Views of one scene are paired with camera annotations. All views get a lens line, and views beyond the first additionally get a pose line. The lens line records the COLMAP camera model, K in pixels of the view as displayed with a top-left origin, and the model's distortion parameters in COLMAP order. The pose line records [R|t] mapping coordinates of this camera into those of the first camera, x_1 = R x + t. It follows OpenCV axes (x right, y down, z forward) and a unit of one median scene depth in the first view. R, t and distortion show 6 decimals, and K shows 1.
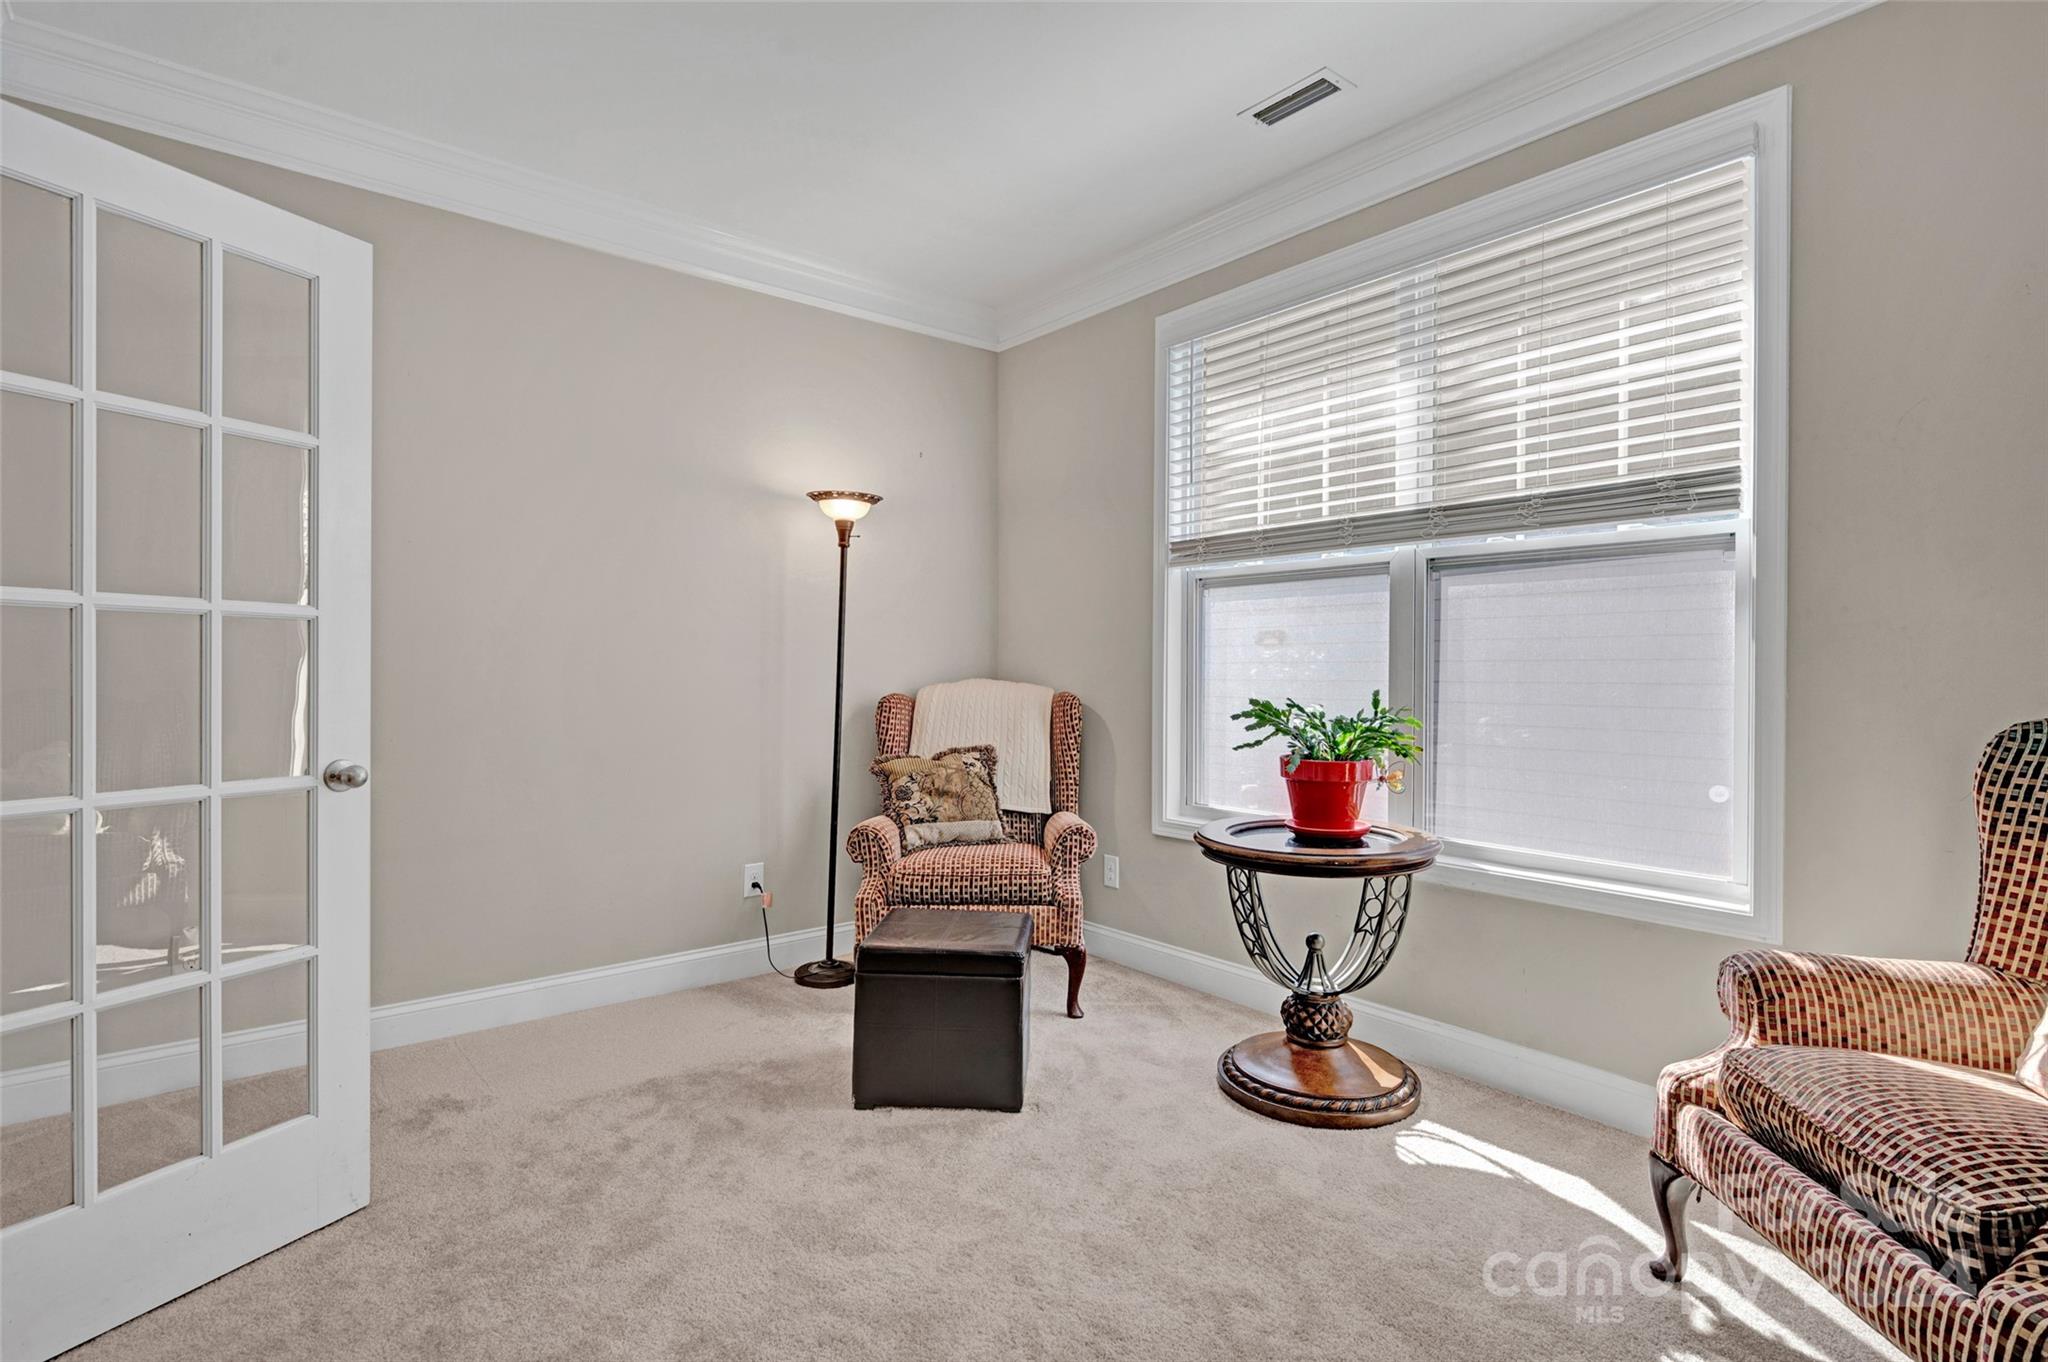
lens RADIAL K [[1017.2, 0, 1021.7], [0, 1017.2, 683.1], [0, 0, 1]] dist [-0.007783, -0.000920]
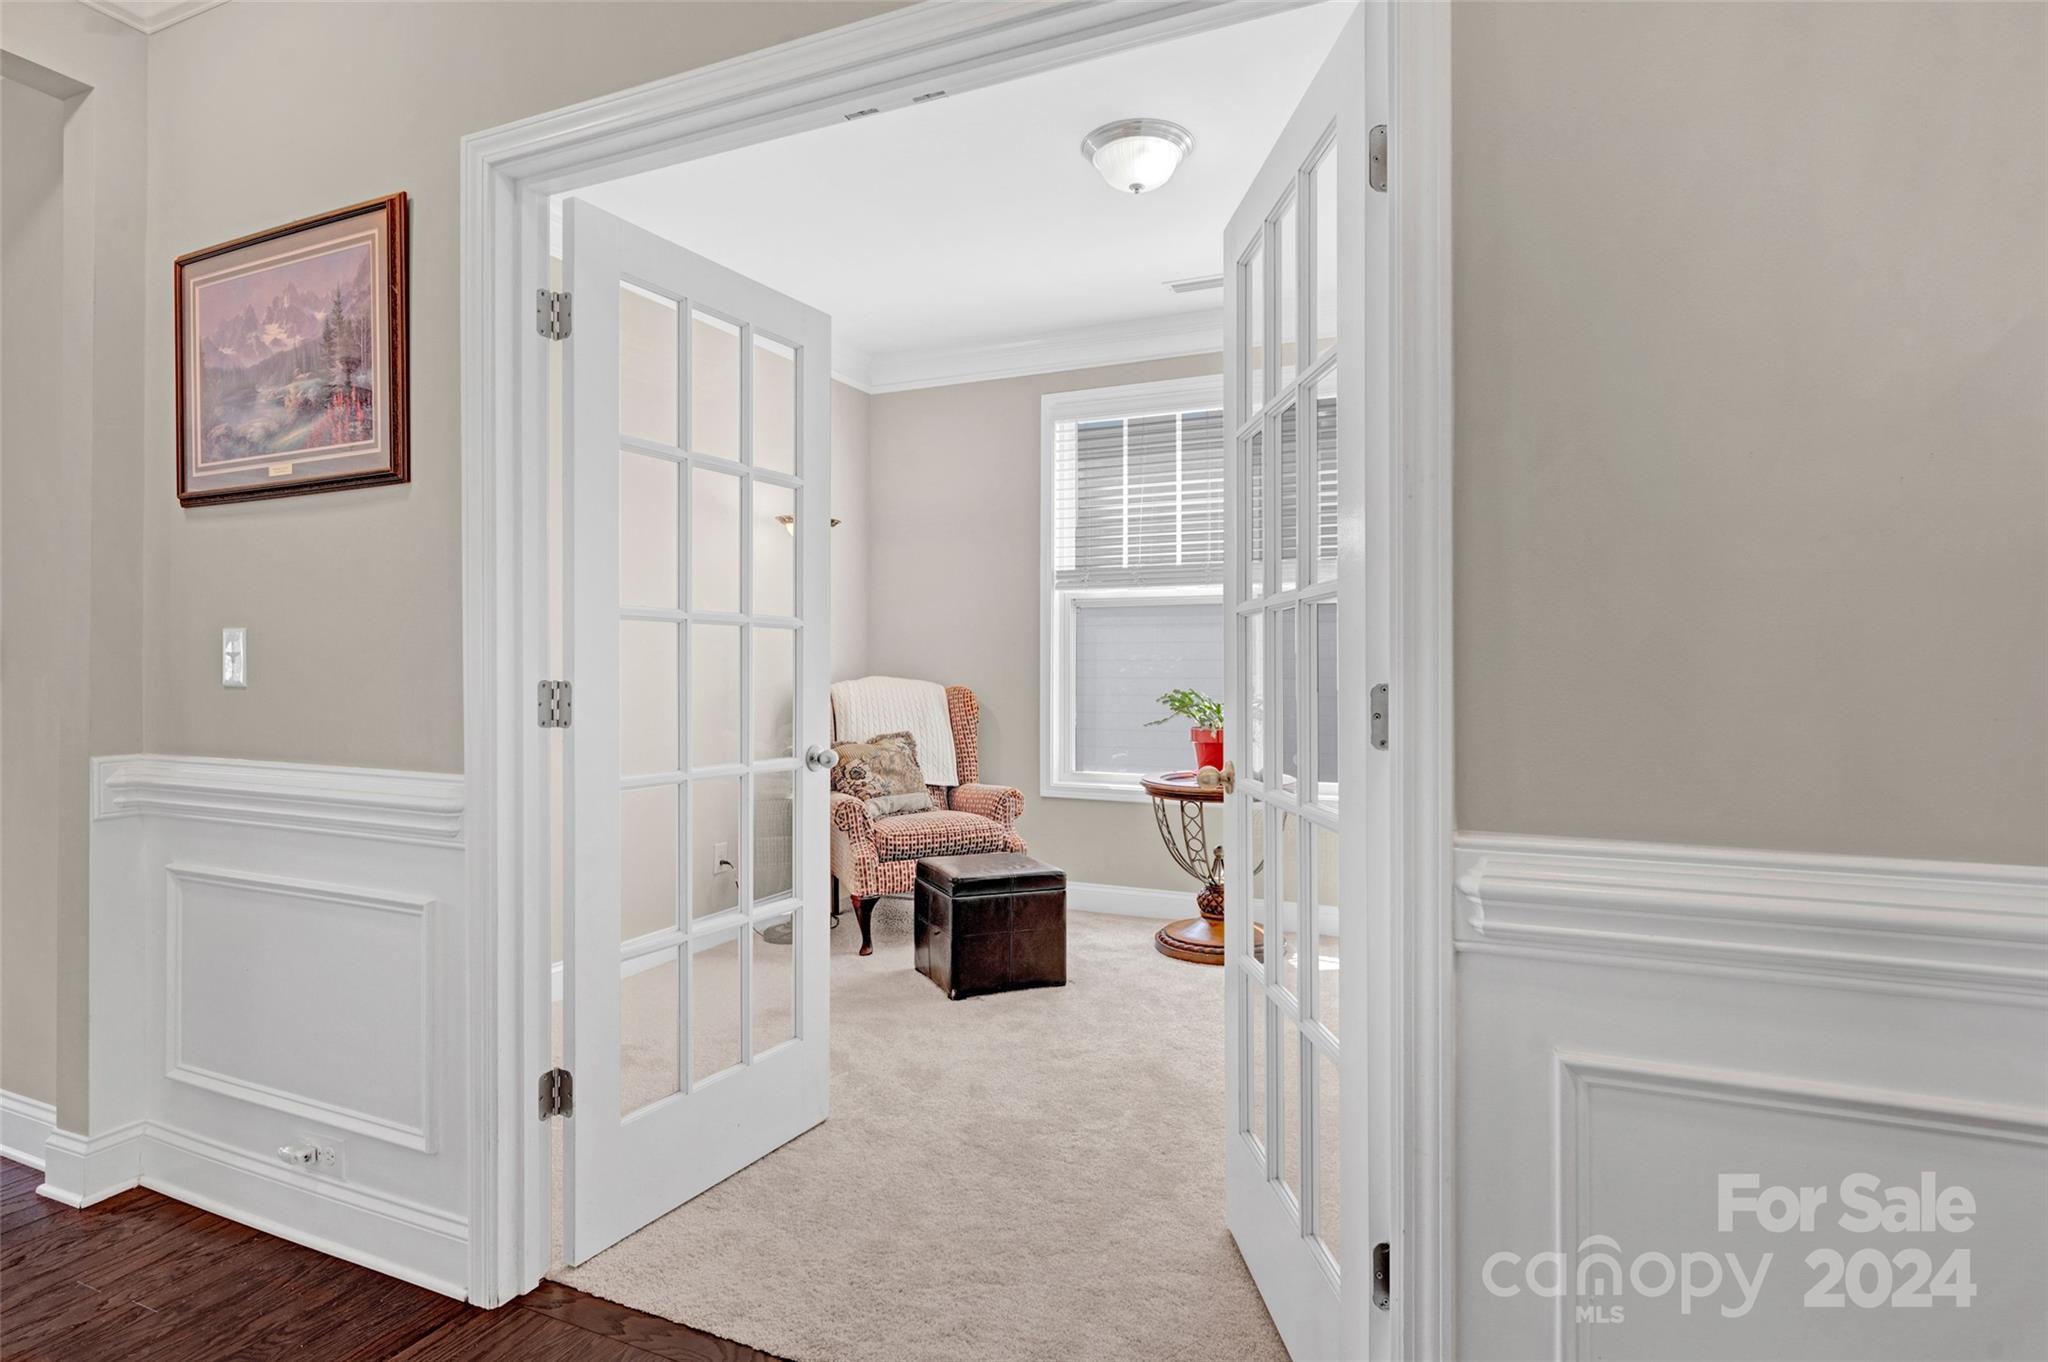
lens RADIAL K [[1099.2, 0, 1023.4], [0, 1099.2, 675.1], [0, 0, 1]] dist [-0.001951, -0.000150]
pose [[0.897838, -0.012196, 0.440157, -0.512983], [0.009460, 0.999920, 0.008409, -0.016693], [-0.440224, -0.003386, 0.897882, -0.248493]]
